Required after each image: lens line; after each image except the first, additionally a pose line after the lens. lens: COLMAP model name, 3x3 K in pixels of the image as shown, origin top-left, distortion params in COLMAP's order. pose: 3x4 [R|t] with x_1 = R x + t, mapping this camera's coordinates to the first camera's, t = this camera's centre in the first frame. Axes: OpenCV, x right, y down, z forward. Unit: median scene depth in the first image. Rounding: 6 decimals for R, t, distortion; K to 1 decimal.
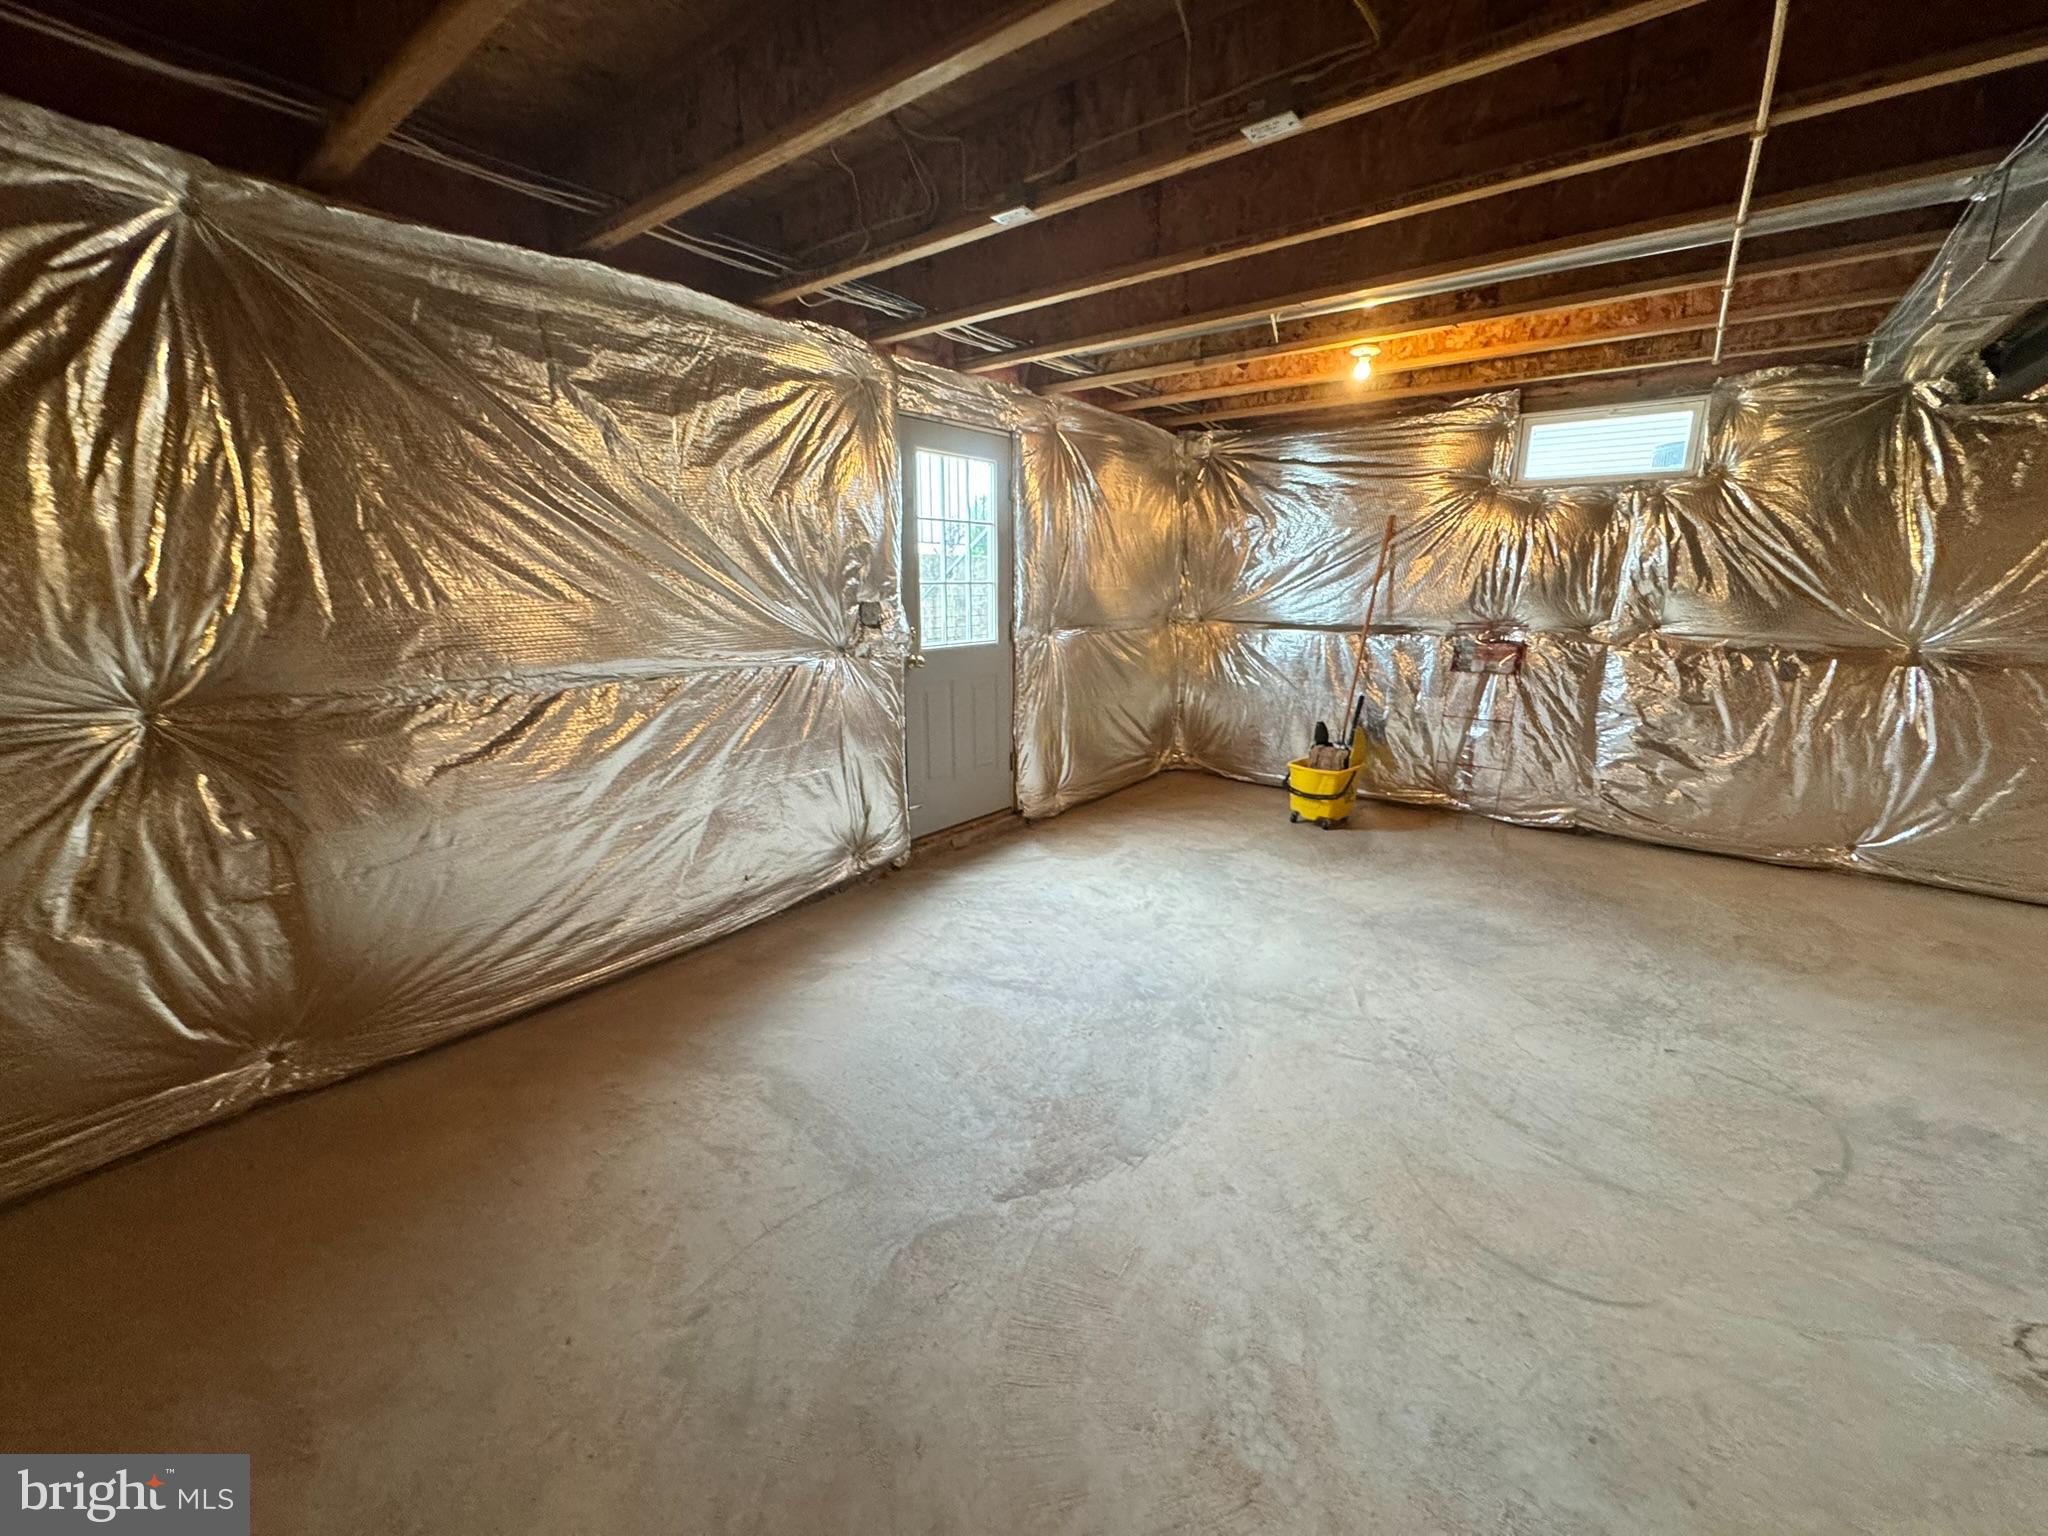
lens RADIAL K [[810.8, 0, 1024.2], [0, 810.8, 766.9], [0, 0, 1]] dist [-0.004115, 0.000104]
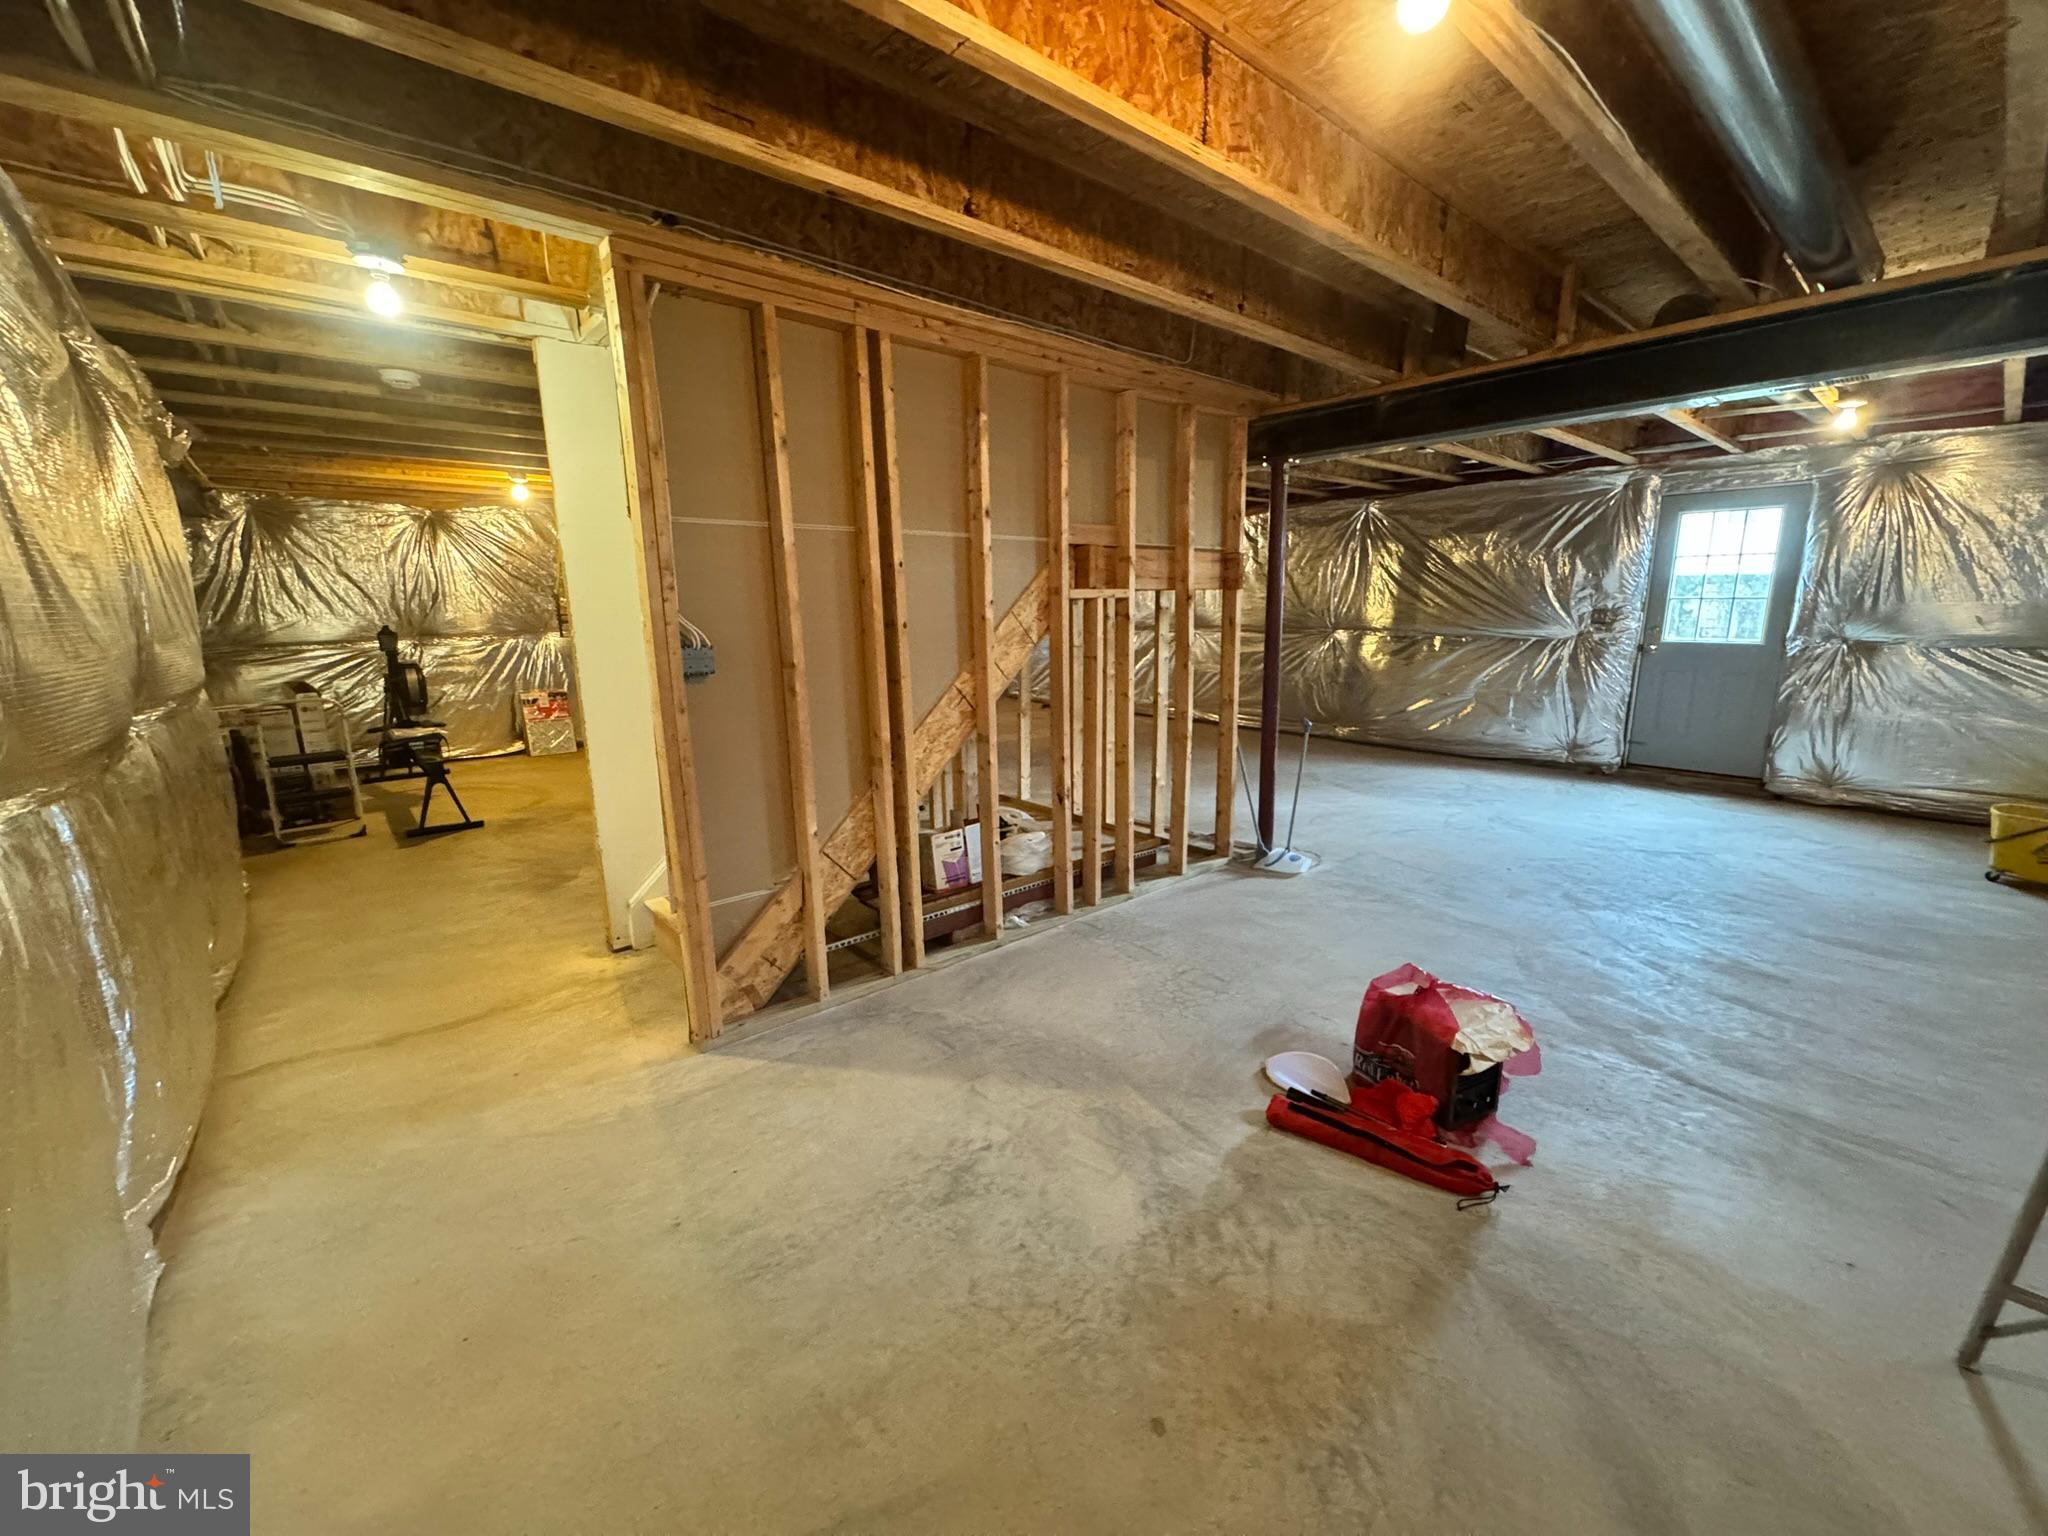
lens RADIAL K [[810.8, 0, 1032.7], [0, 810.8, 769.0], [0, 0, 1]] dist [-0.004115, 0.000104]
pose [[-0.203904, 0.204312, -0.957434, 1.728904], [-0.211596, 0.945667, 0.246865, -0.044751], [0.955851, 0.252925, -0.149594, 0.156423]]
